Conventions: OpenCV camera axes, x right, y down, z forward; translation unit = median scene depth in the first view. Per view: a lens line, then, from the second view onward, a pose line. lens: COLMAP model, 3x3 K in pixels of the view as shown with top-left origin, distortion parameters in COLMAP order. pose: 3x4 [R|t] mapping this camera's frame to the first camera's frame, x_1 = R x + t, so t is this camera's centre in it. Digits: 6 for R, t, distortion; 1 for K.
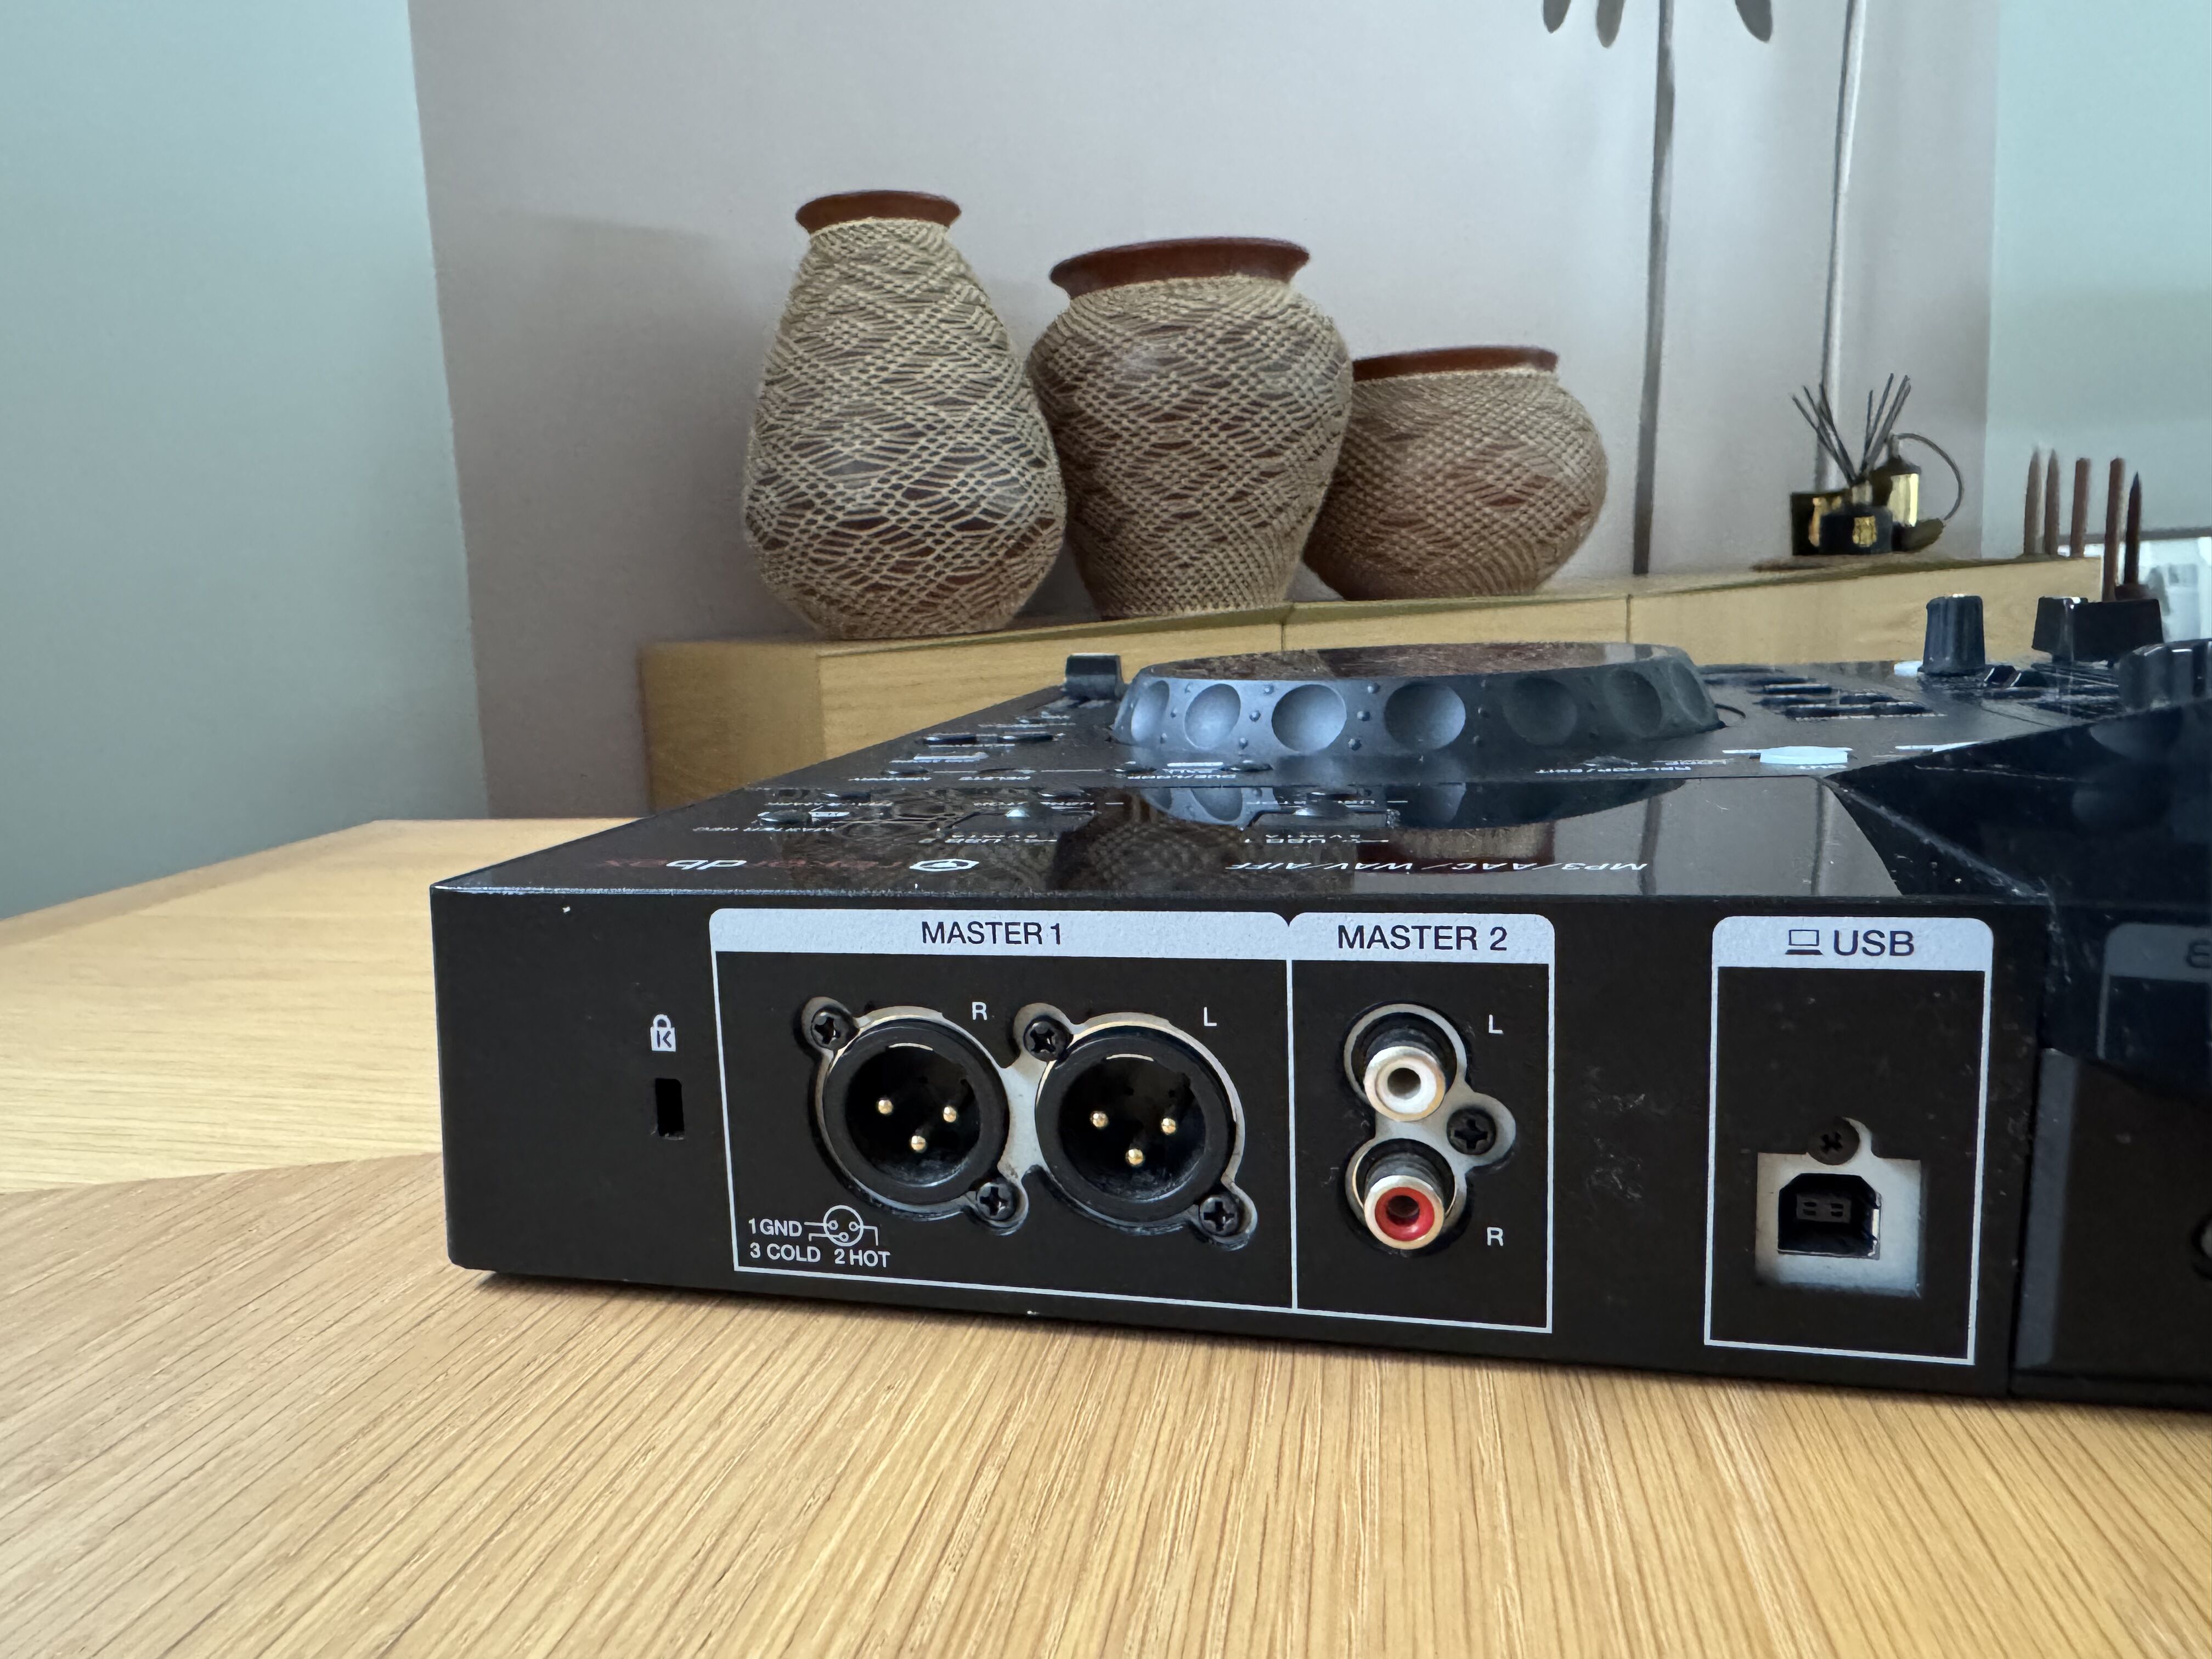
lens RADIAL K [[1555.9, 0, 1106.0], [0, 1555.9, 829.5], [0, 0, 1]] dist [0.003480, -0.004793]
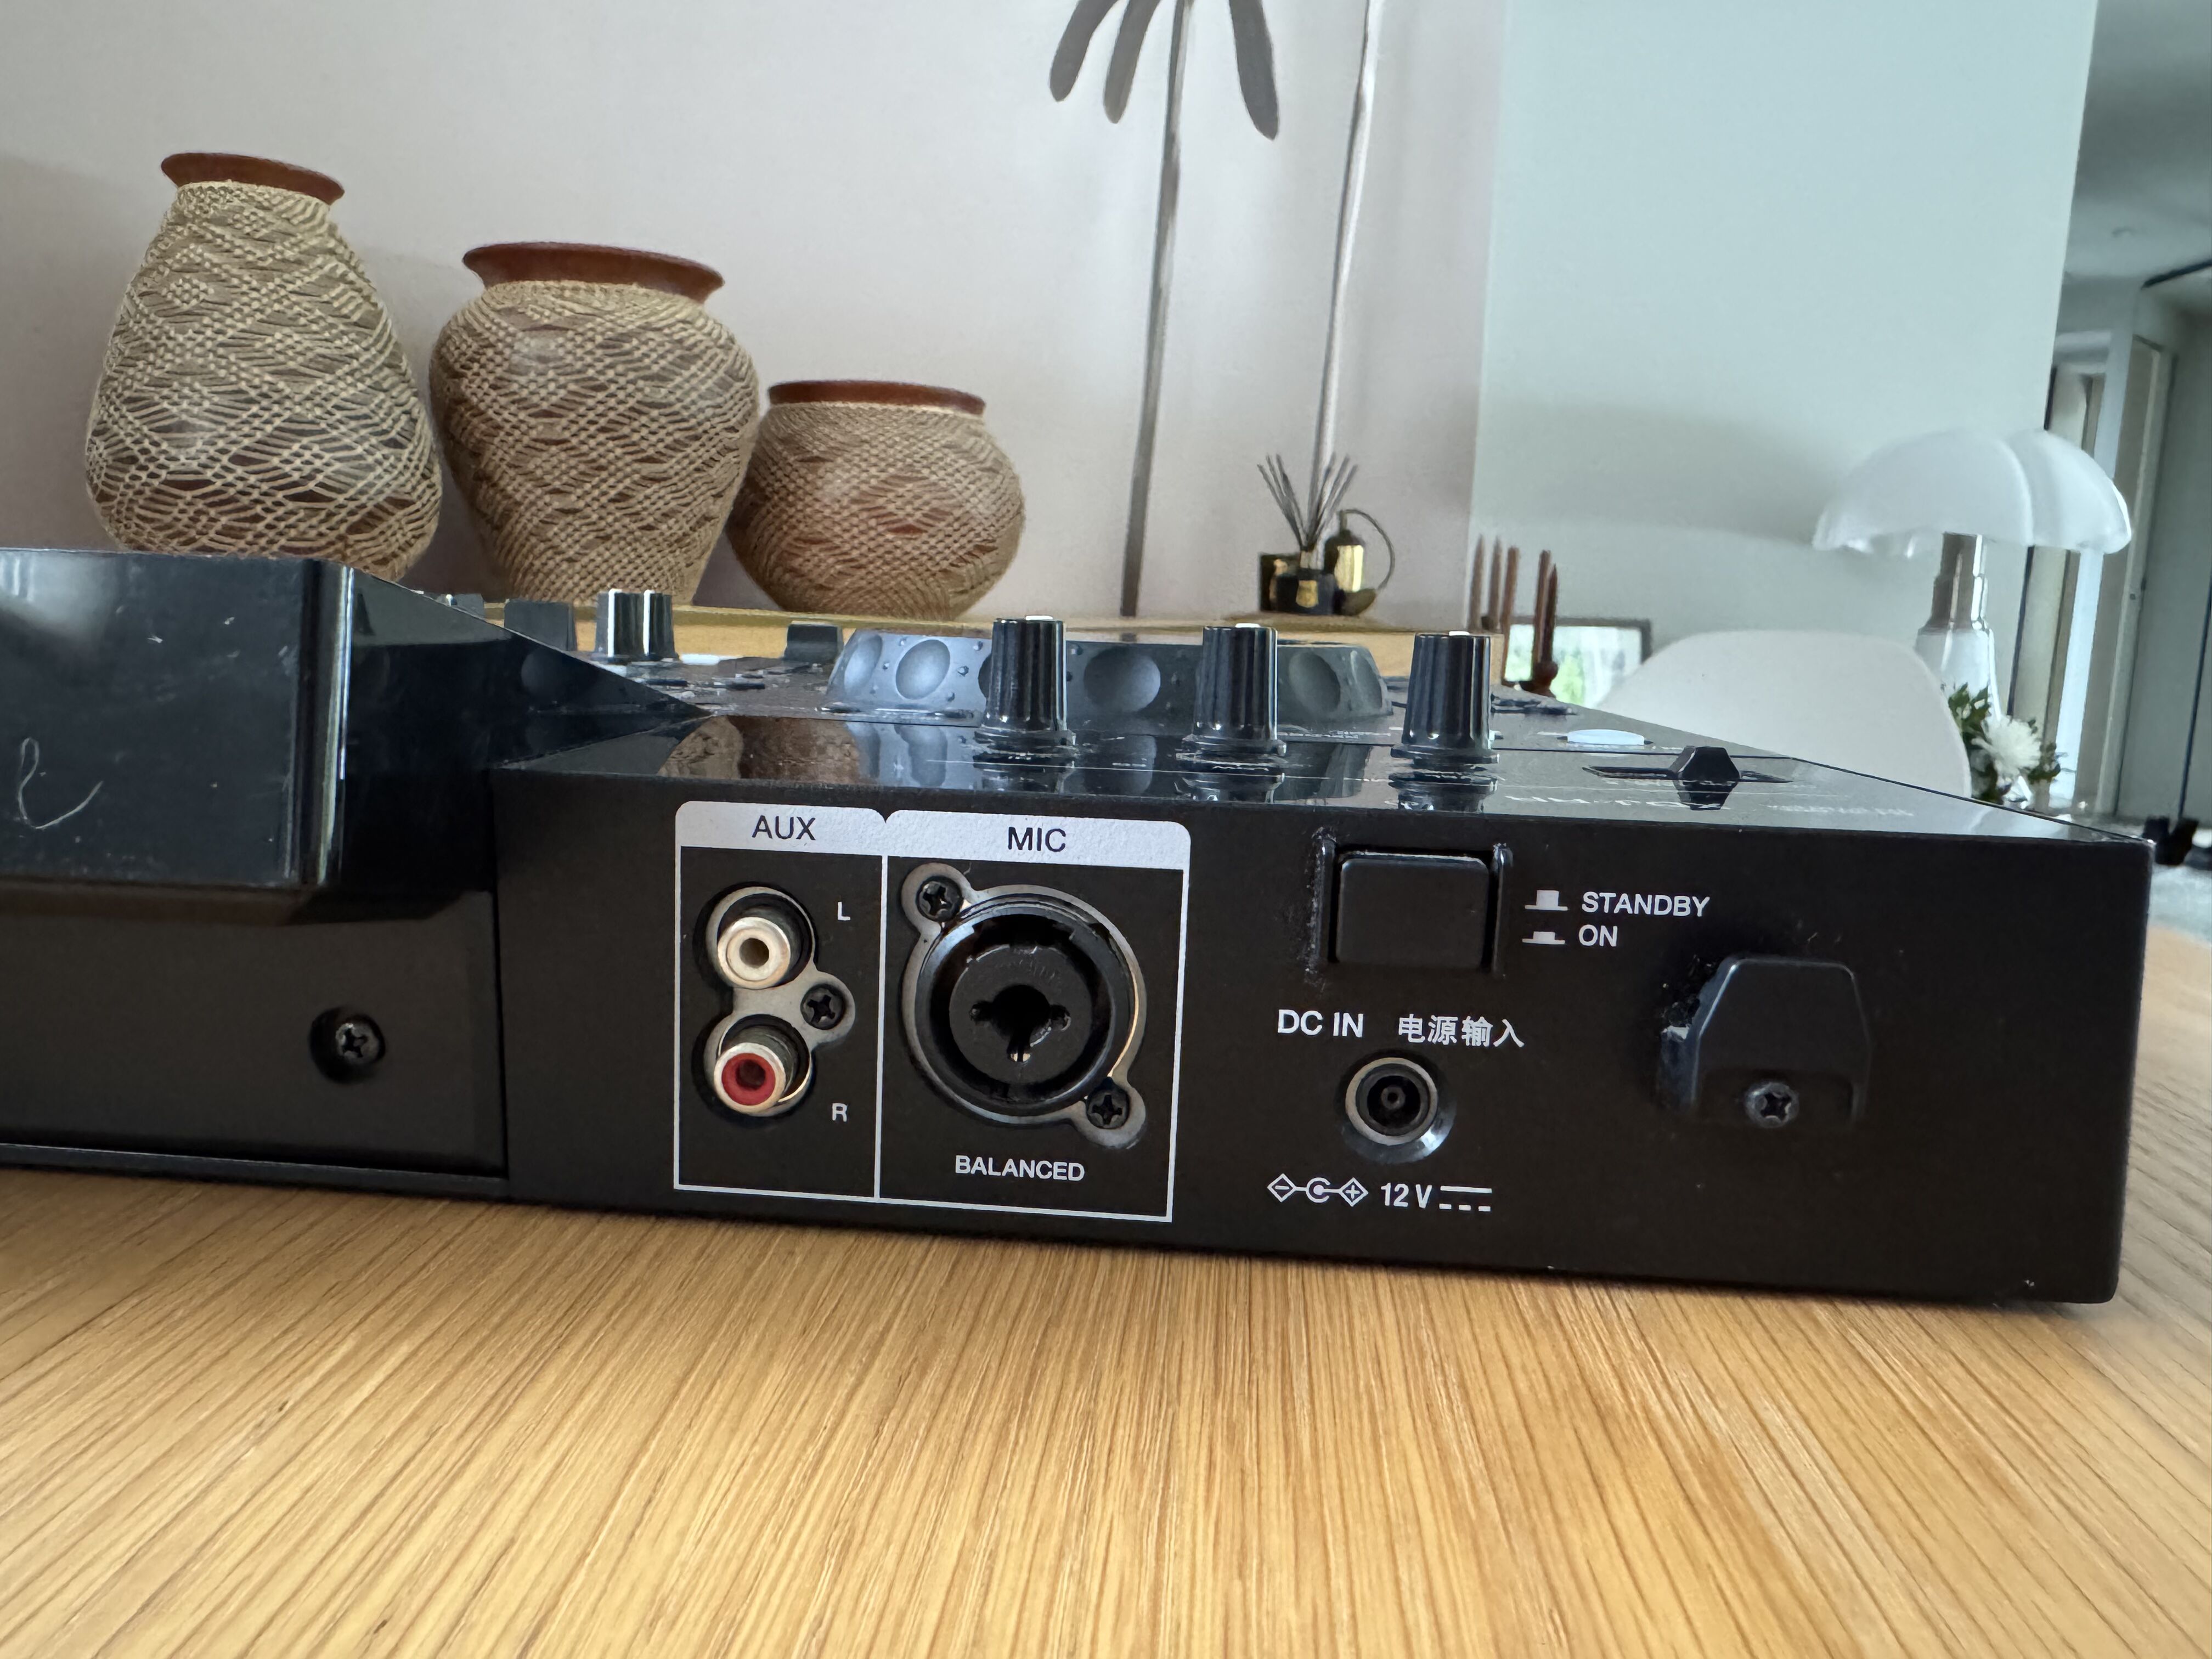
lens RADIAL K [[1555.9, 0, 1106.0], [0, 1555.9, 829.5], [0, 0, 1]] dist [0.003480, -0.004793]
pose [[0.981984, 0.063262, 0.178058, 0.239809], [-0.060637, 0.997956, -0.020150, 0.007170], [-0.178969, 0.008990, 0.983814, -0.074980]]
